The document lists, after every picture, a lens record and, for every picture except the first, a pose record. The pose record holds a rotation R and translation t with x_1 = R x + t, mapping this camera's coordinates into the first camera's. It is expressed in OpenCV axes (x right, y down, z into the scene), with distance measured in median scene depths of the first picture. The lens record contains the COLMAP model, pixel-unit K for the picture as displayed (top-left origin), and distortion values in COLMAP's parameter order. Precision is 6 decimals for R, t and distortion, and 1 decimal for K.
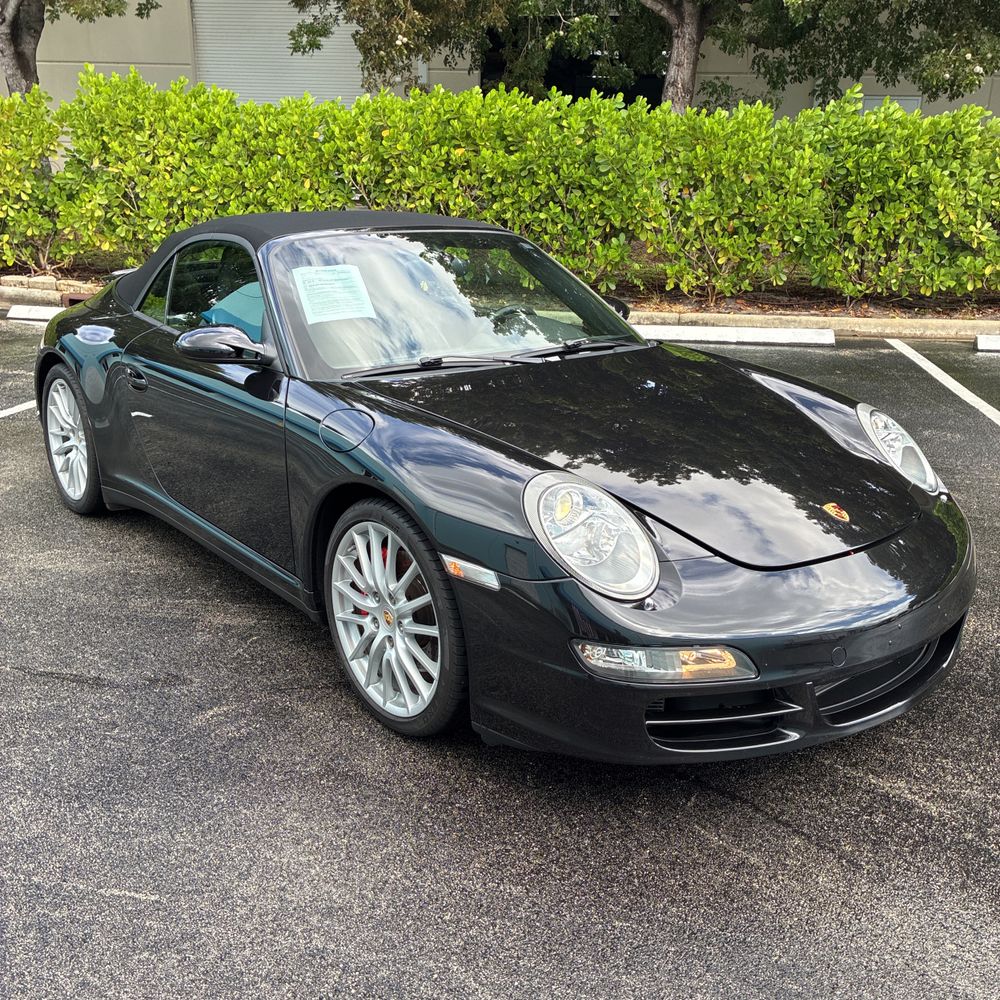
lens RADIAL K [[1012.0, 0, 489.2], [0, 1012.0, 497.5], [0, 0, 1]] dist [0.005494, 0.008603]
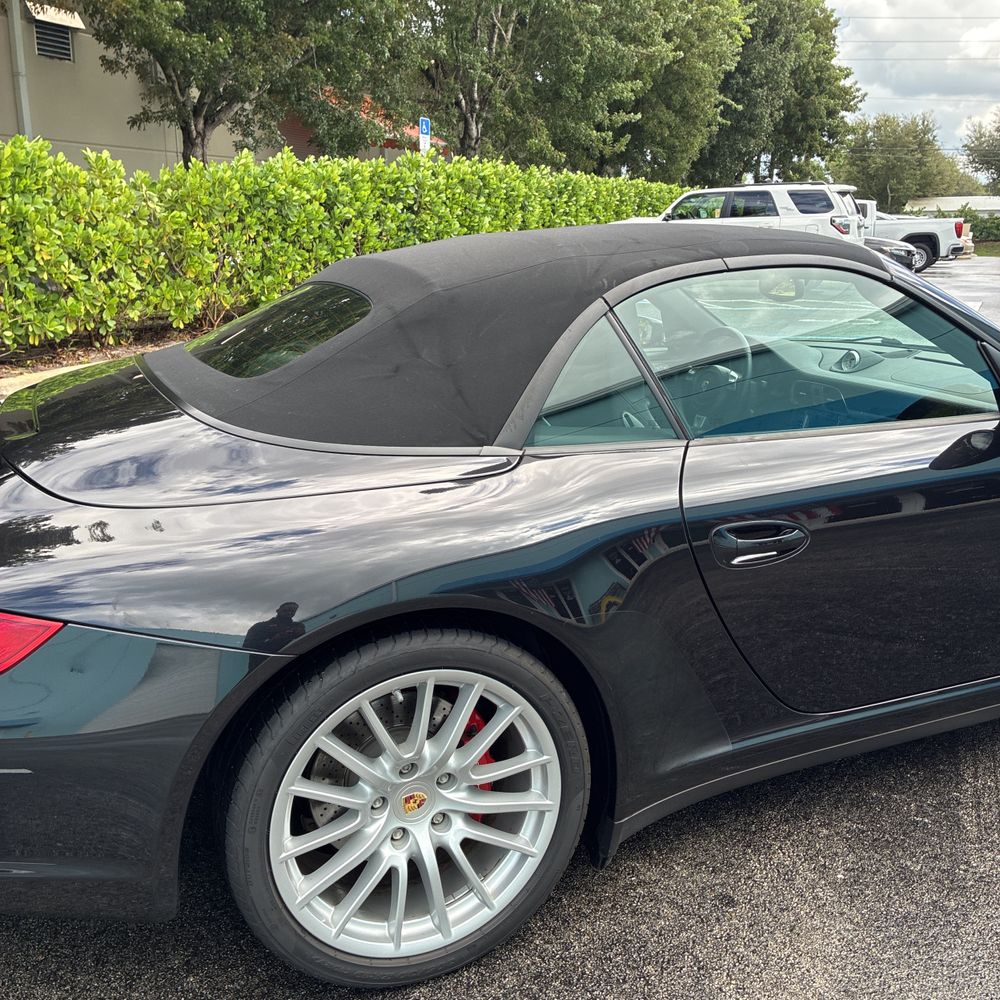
lens RADIAL K [[1028.4, 0, 483.2], [0, 1028.4, 498.2], [0, 0, 1]] dist [-0.000543, 0.030609]
pose [[0.266968, -0.263518, 0.926977, -0.346884], [0.318639, 0.931926, 0.173158, -0.104669], [-0.909504, 0.249143, 0.332762, 0.369705]]
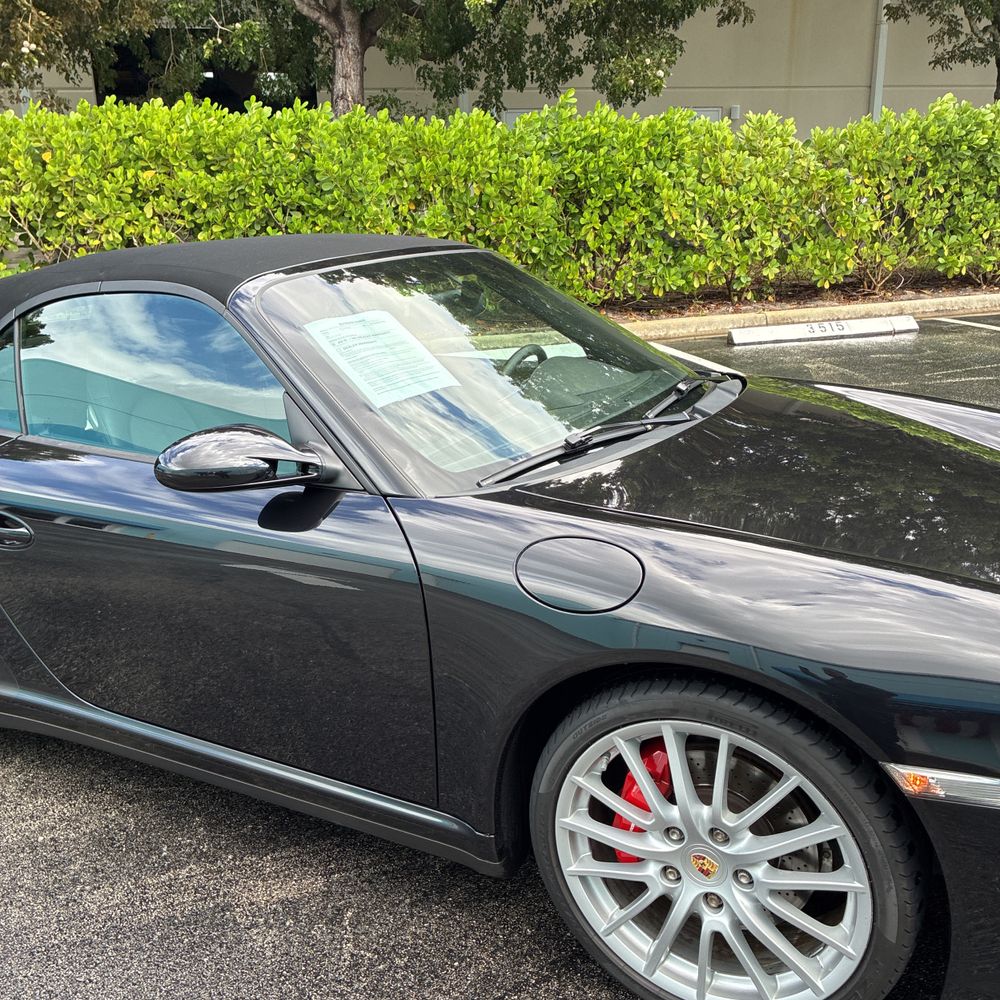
lens RADIAL K [[1012.0, 0, 489.2], [0, 1012.0, 497.5], [0, 0, 1]] dist [0.005494, 0.008603]
pose [[0.919540, -0.157713, 0.359963, -0.118581], [0.165997, 0.986094, 0.008000, -0.038000], [-0.356219, 0.052396, 0.932932, 0.131823]]
